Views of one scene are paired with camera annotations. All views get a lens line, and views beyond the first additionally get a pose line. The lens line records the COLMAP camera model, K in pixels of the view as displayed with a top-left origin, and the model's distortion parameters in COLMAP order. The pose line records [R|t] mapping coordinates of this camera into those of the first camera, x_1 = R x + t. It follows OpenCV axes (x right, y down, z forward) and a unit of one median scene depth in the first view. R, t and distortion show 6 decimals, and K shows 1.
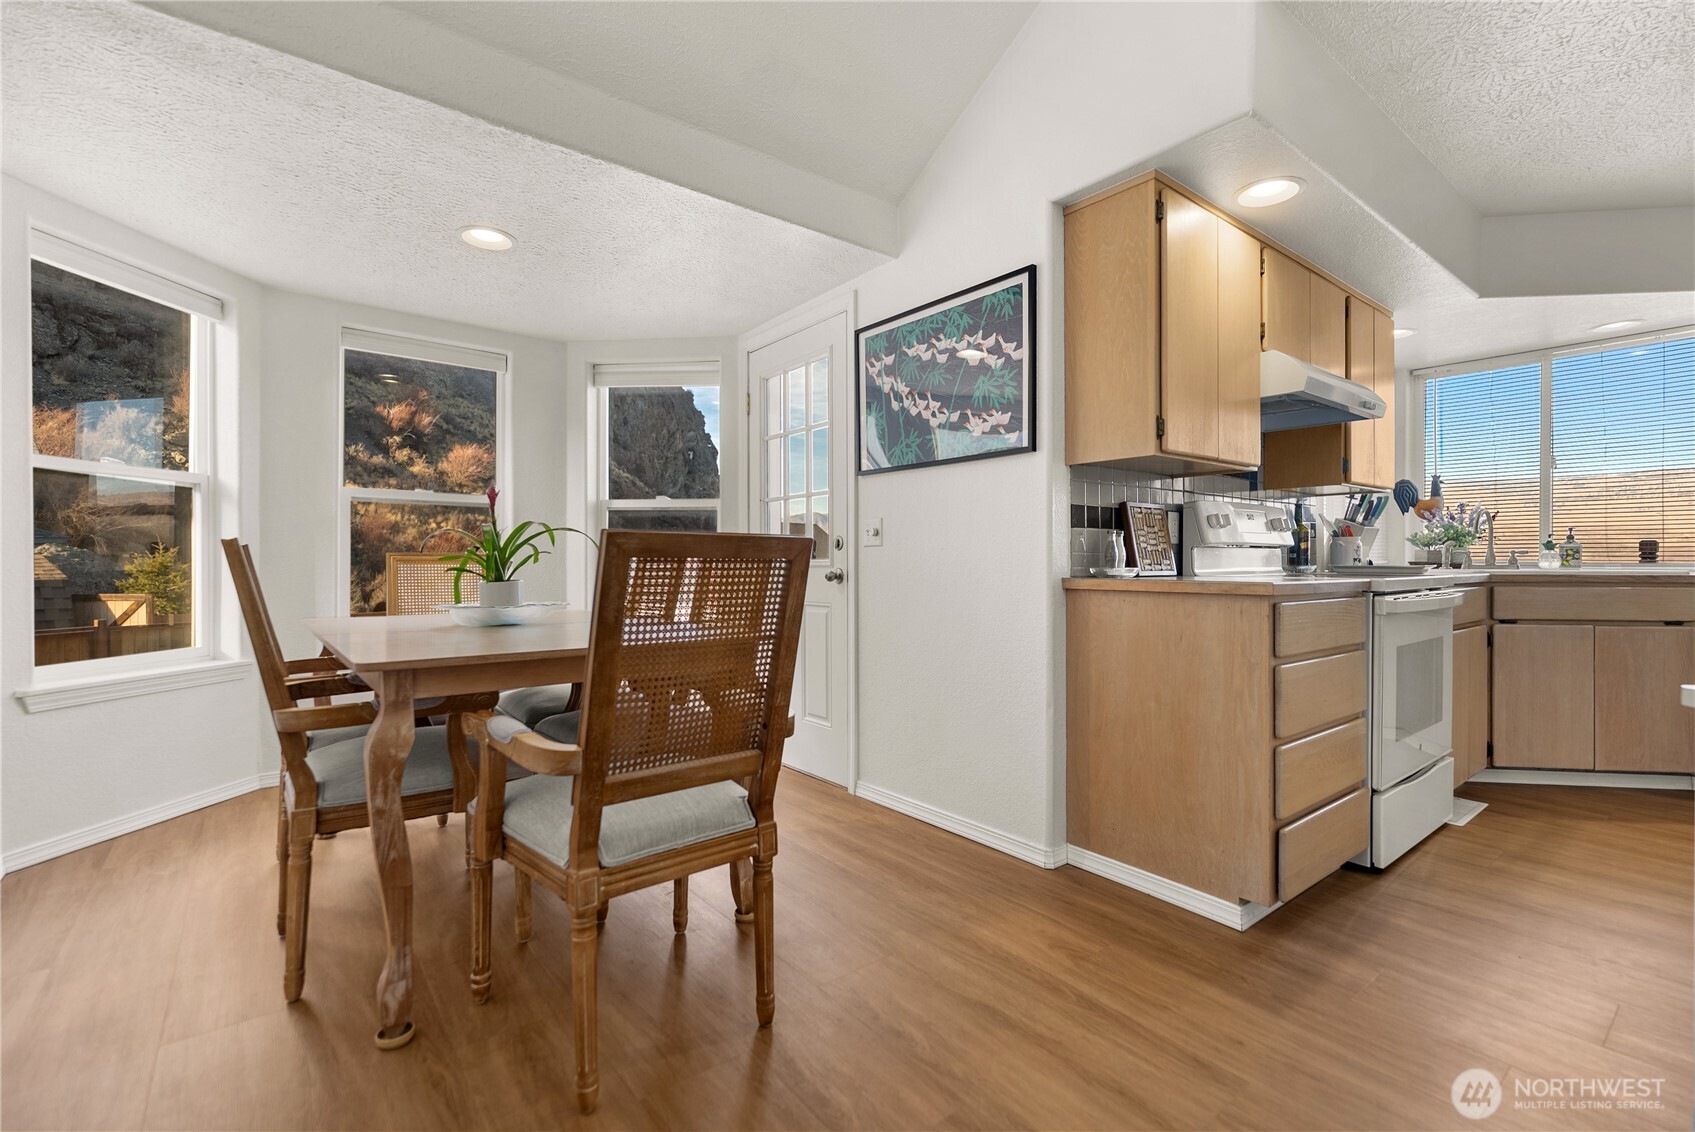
lens RADIAL K [[746.9, 0, 847.5], [0, 746.9, 566.0], [0, 0, 1]] dist [0.016042, 0.000155]
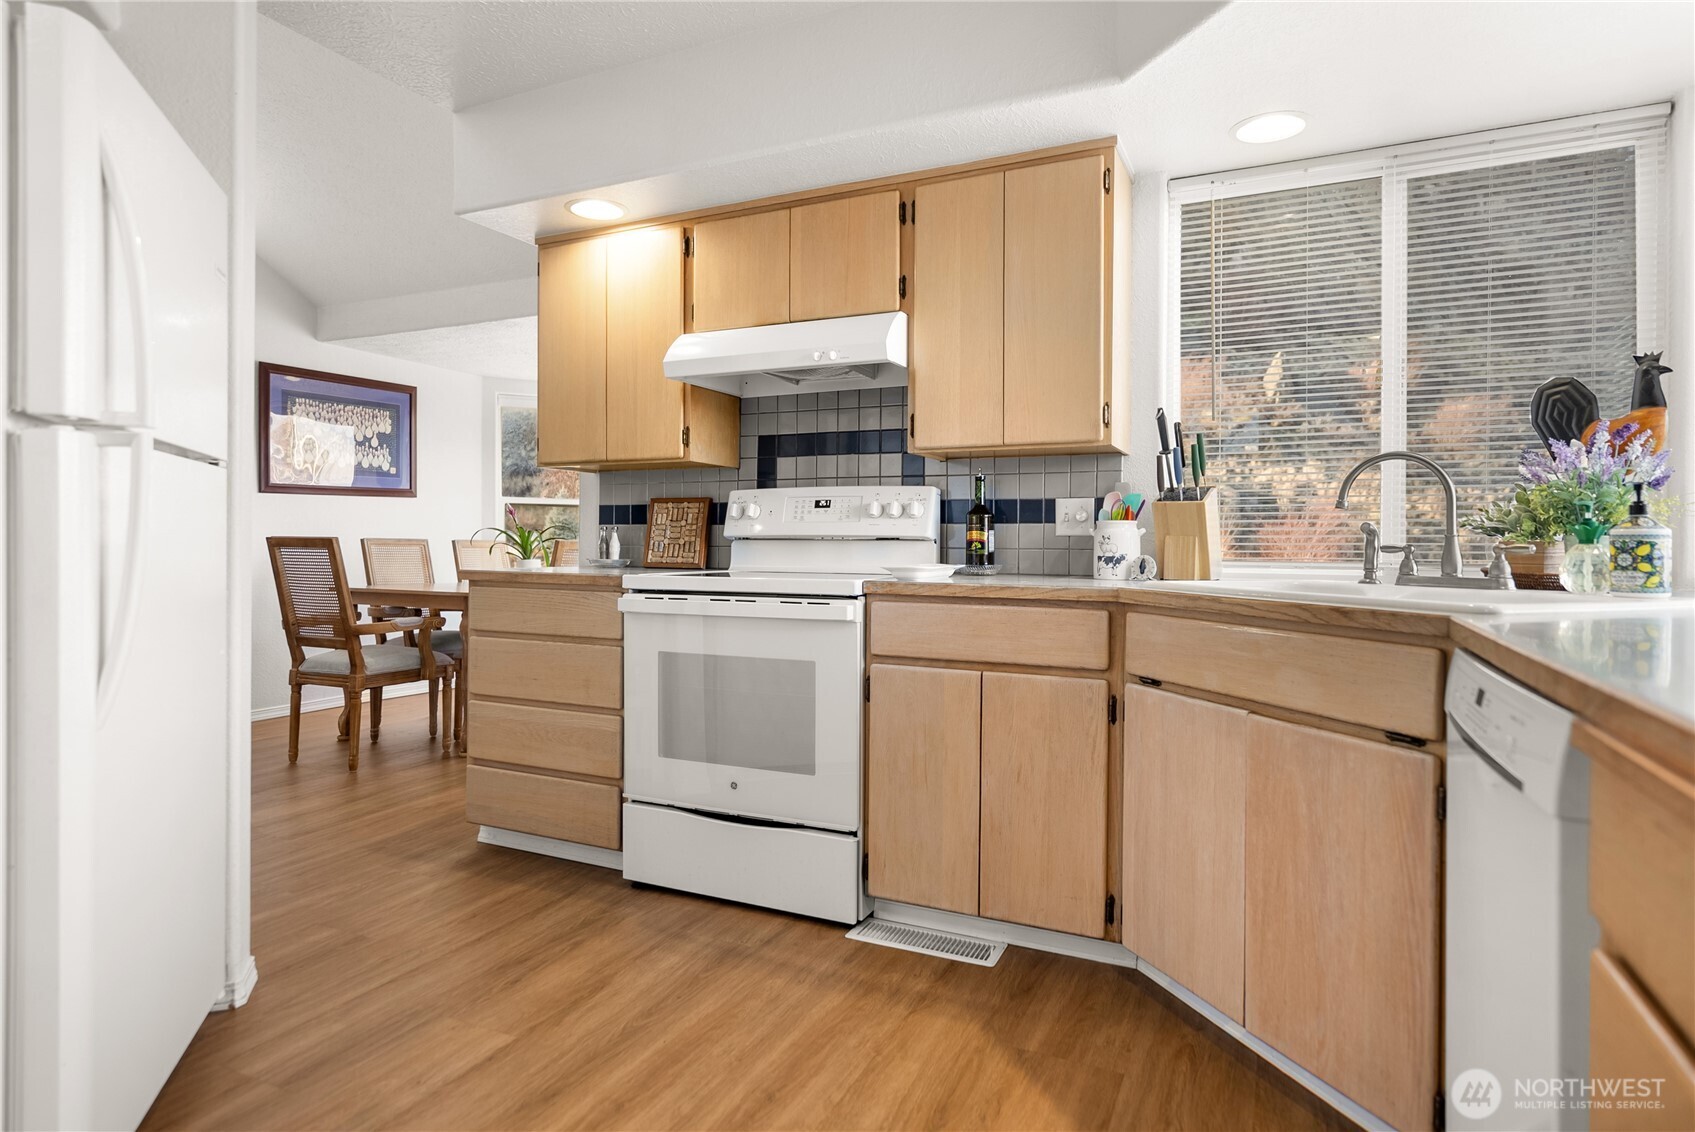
lens RADIAL K [[893.7, 0, 847.5], [0, 893.7, 566.0], [0, 0, 1]] dist [-0.001418, -0.000116]
pose [[0.453957, 0.027349, -0.890604, 1.449930], [-0.013378, 0.999625, 0.023878, -0.020598], [0.890923, 0.001075, 0.454153, 0.584157]]
